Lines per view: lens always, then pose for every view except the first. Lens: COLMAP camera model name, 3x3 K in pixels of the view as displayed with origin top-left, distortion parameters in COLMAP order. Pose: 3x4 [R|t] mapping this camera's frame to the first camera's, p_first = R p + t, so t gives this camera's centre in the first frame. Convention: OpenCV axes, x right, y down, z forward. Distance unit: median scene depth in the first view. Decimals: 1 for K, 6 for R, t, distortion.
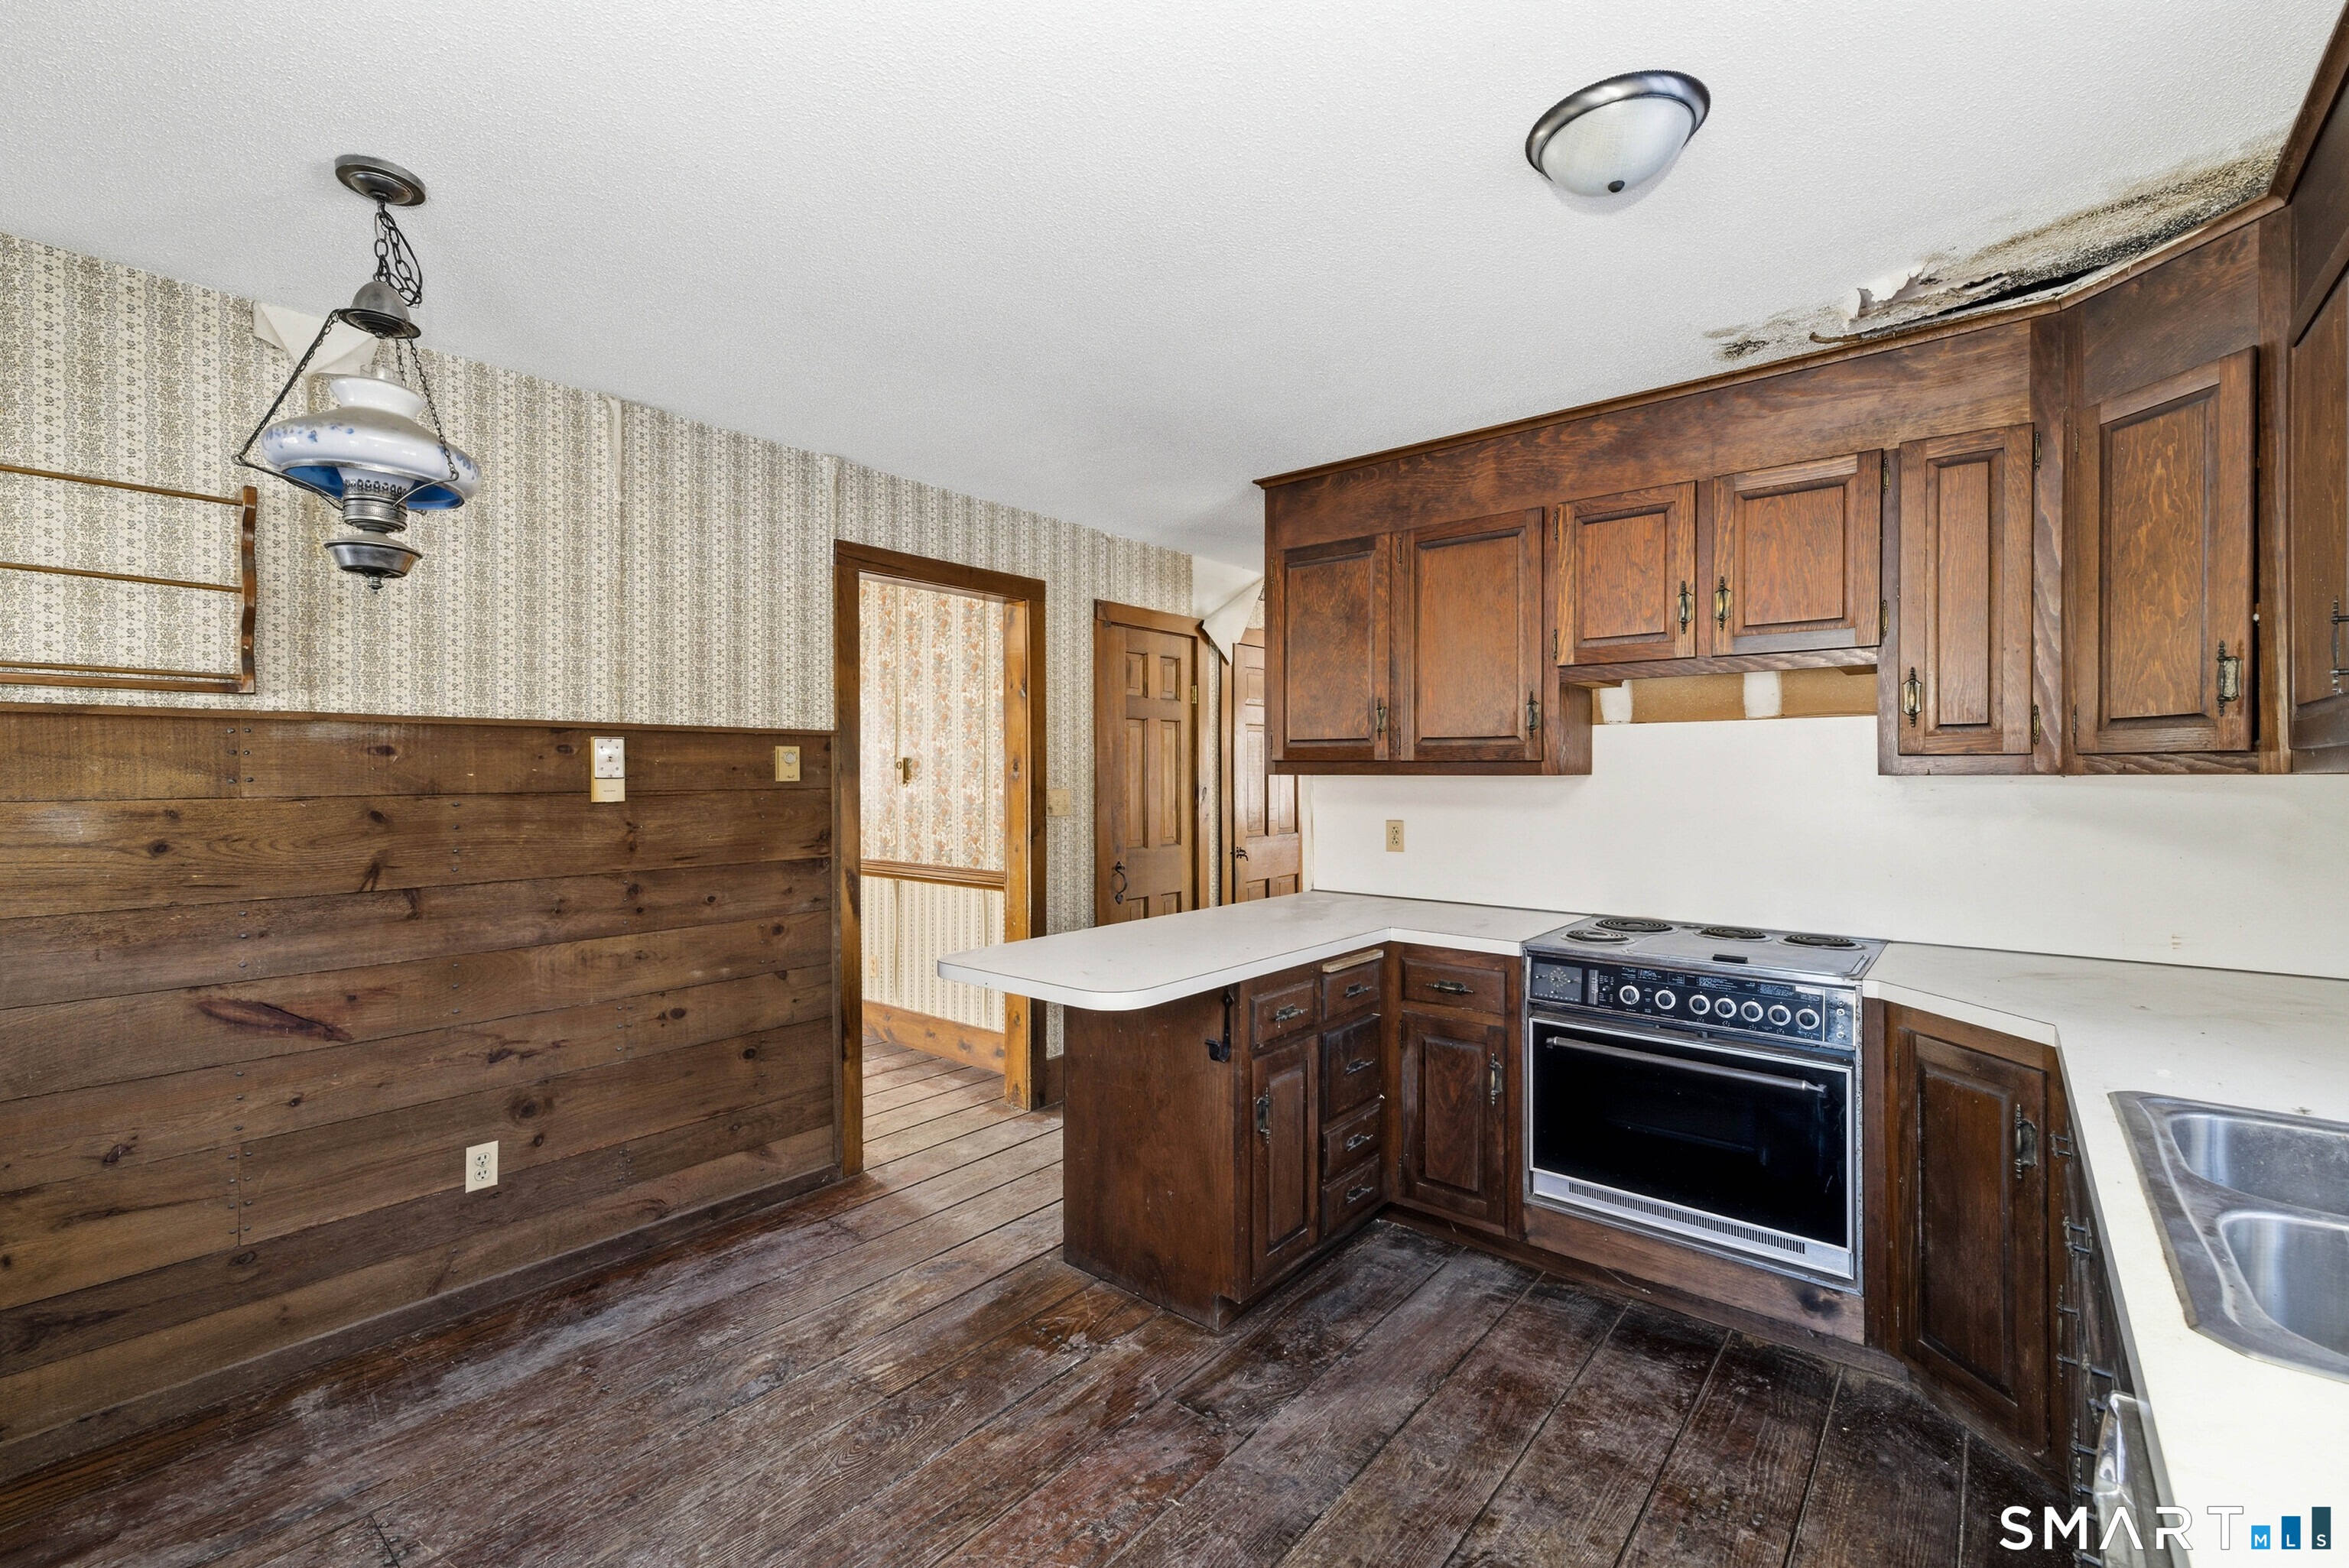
lens RADIAL K [[993.2, 0, 1157.7], [0, 993.2, 777.6], [0, 0, 1]] dist [0.008520, -0.002763]
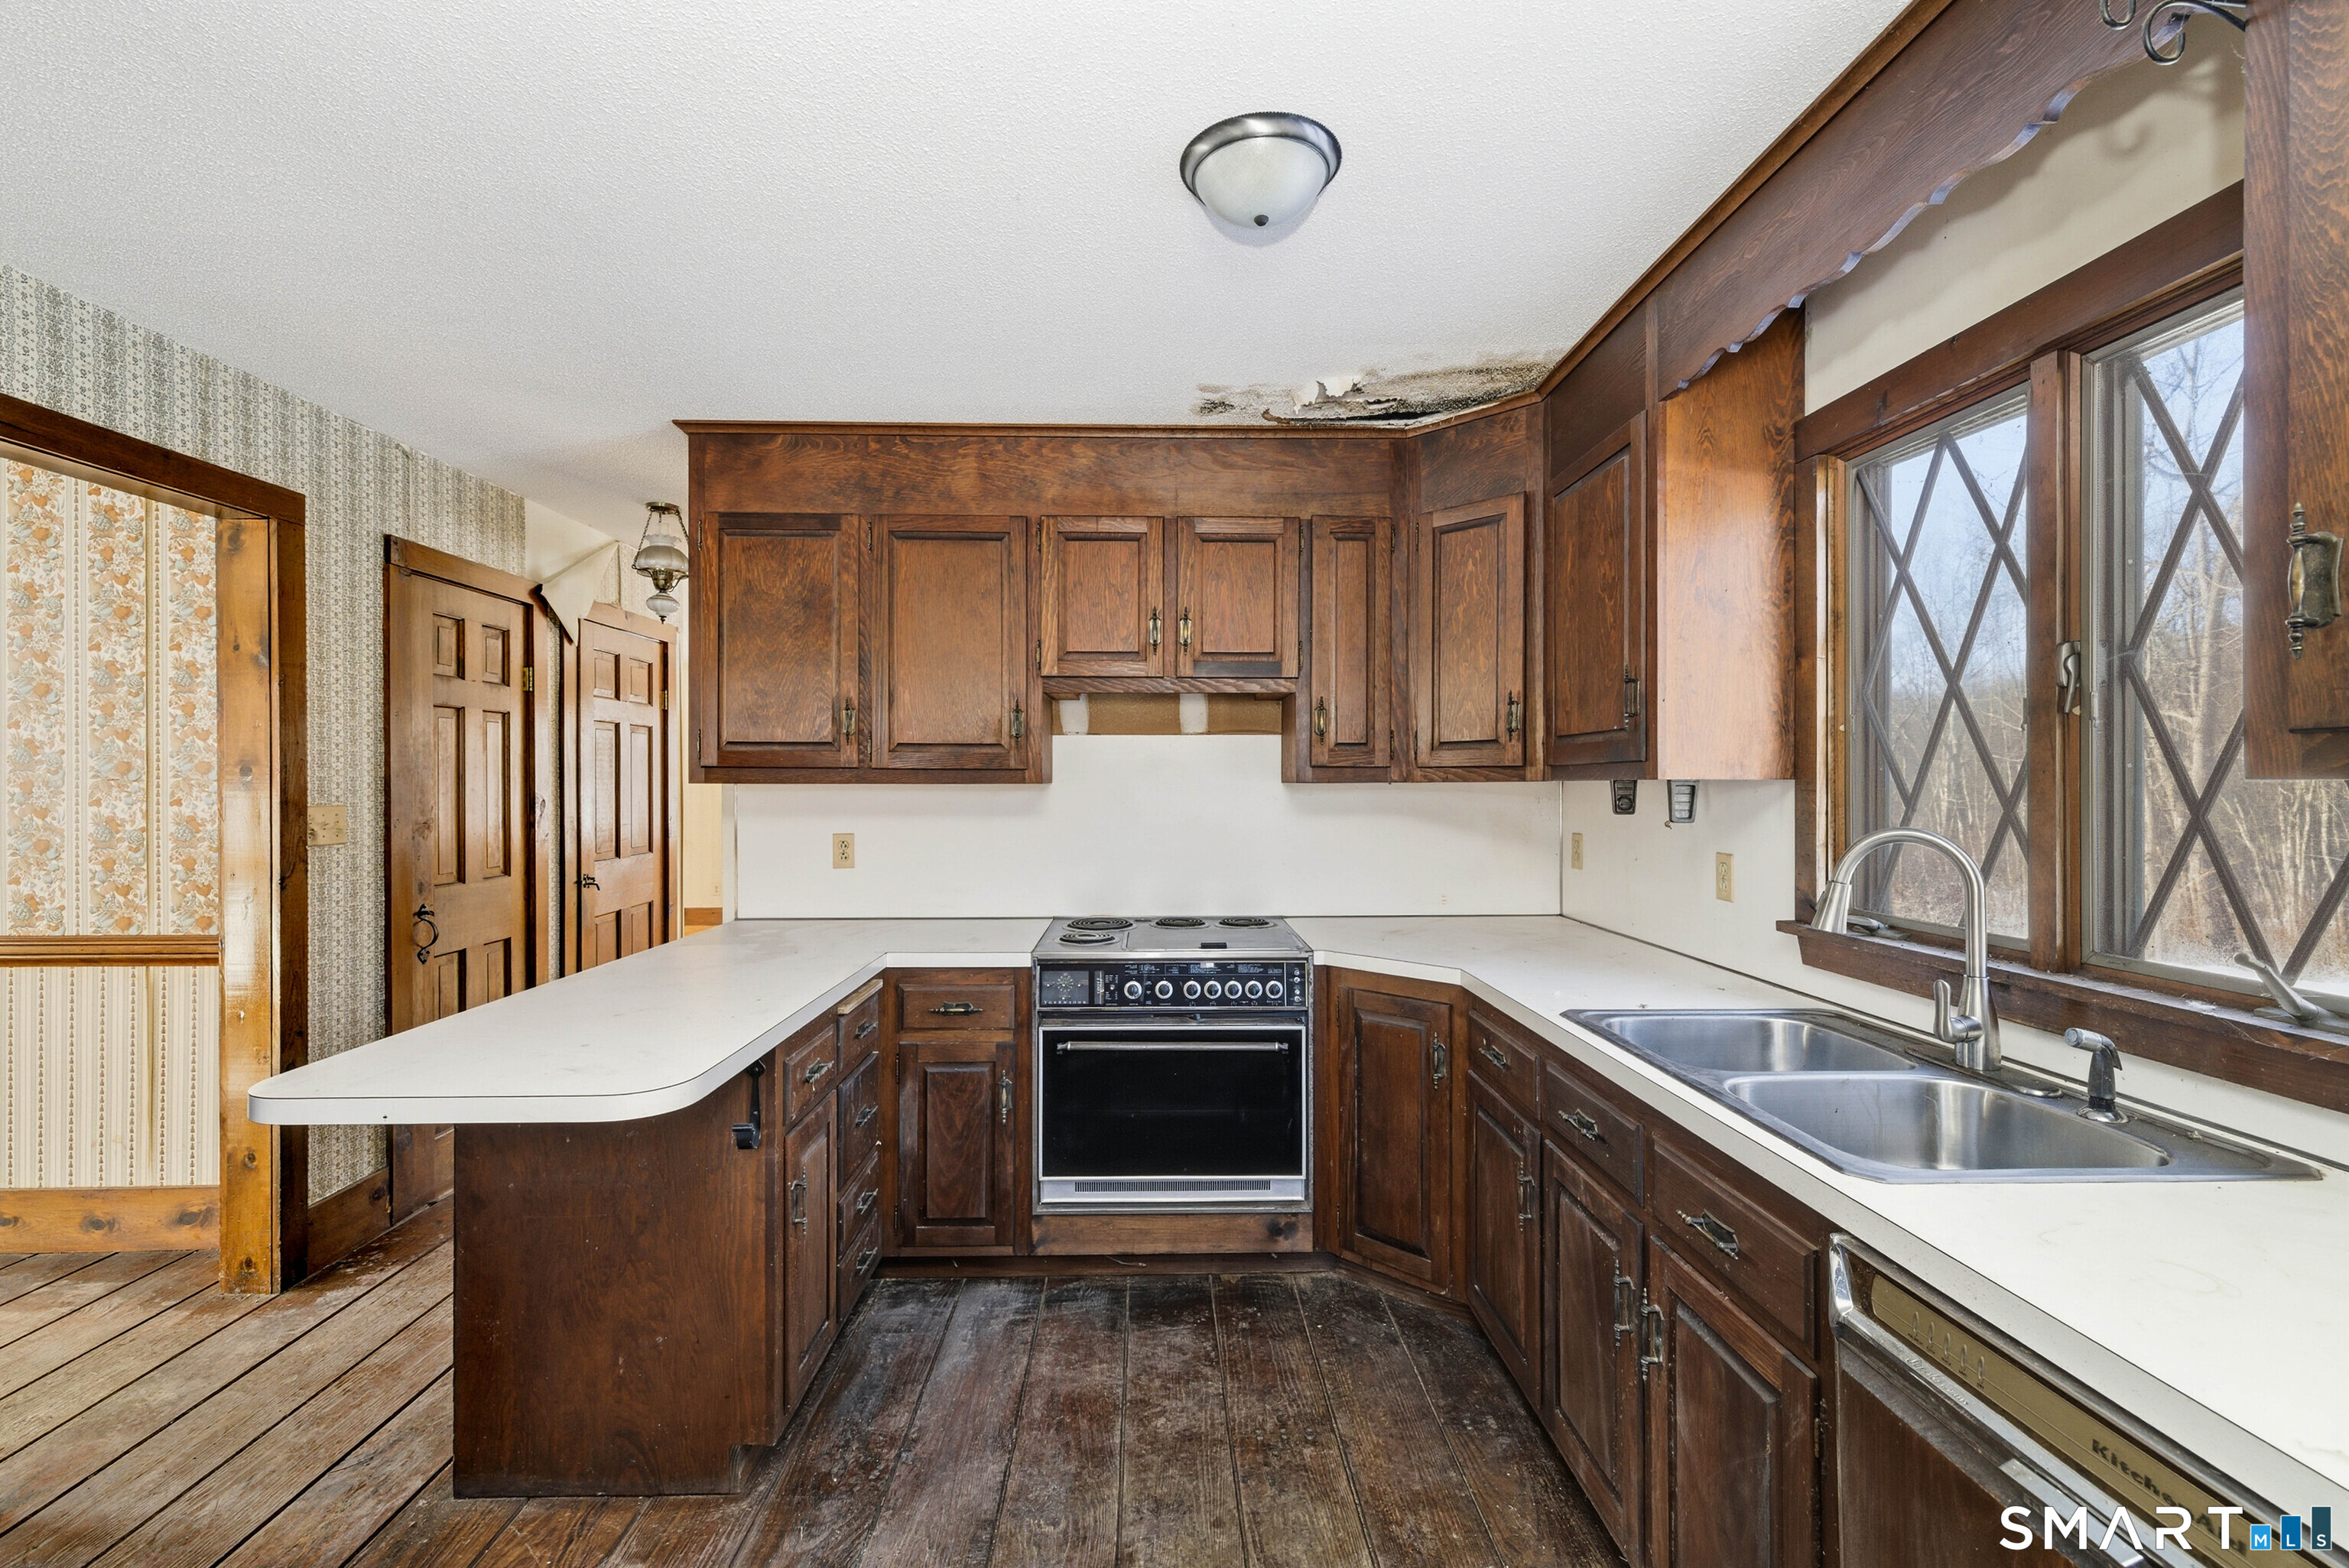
lens RADIAL K [[993.2, 0, 1167.8], [0, 993.2, 783.9], [0, 0, 1]] dist [0.008520, -0.002763]
pose [[0.751534, -0.003073, 0.659687, -0.185116], [0.003473, 0.999994, 0.000702, -0.002301], [-0.659685, 0.001763, 0.751540, 0.168703]]
